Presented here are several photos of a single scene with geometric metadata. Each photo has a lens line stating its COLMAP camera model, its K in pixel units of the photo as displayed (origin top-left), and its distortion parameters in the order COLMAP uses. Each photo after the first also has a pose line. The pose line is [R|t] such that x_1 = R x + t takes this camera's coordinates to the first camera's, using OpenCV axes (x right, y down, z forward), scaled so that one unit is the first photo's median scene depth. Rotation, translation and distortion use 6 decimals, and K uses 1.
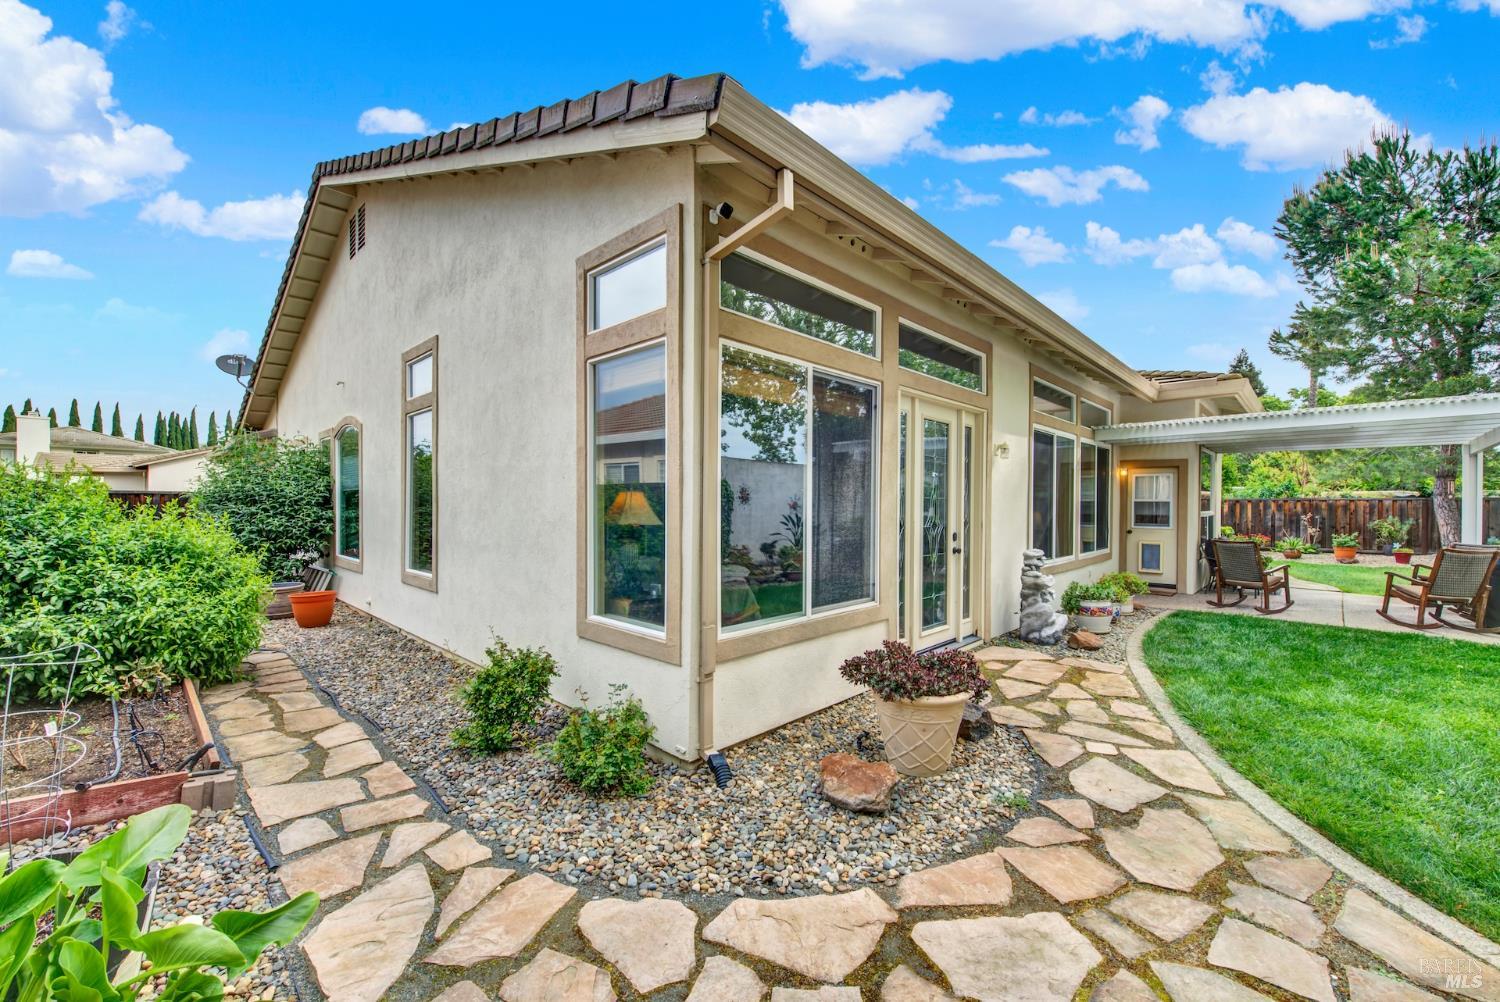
lens RADIAL K [[597.6, 0, 752.8], [0, 597.6, 503.3], [0, 0, 1]] dist [-0.003979, -0.000288]
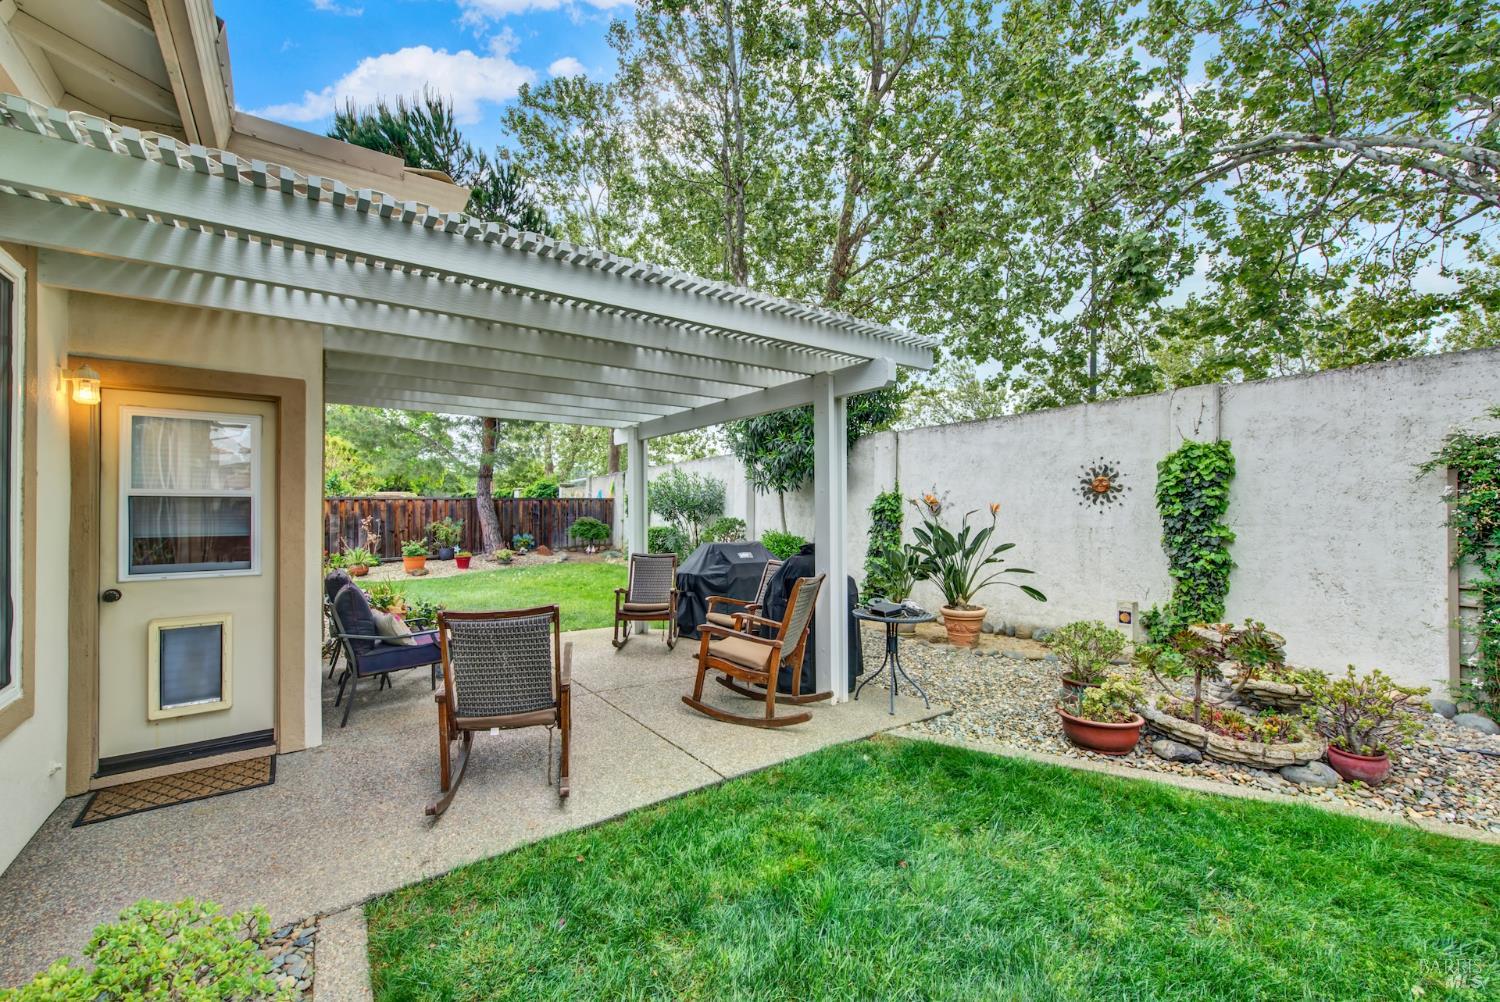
lens RADIAL K [[597.6, 0, 751.3], [0, 597.6, 505.1], [0, 0, 1]] dist [-0.003979, -0.000288]
pose [[0.159225, -0.006800, 0.987219, 0.248058], [0.007503, 0.999956, 0.005678, 0.001517], [-0.987214, 0.006503, 0.159269, 0.405880]]
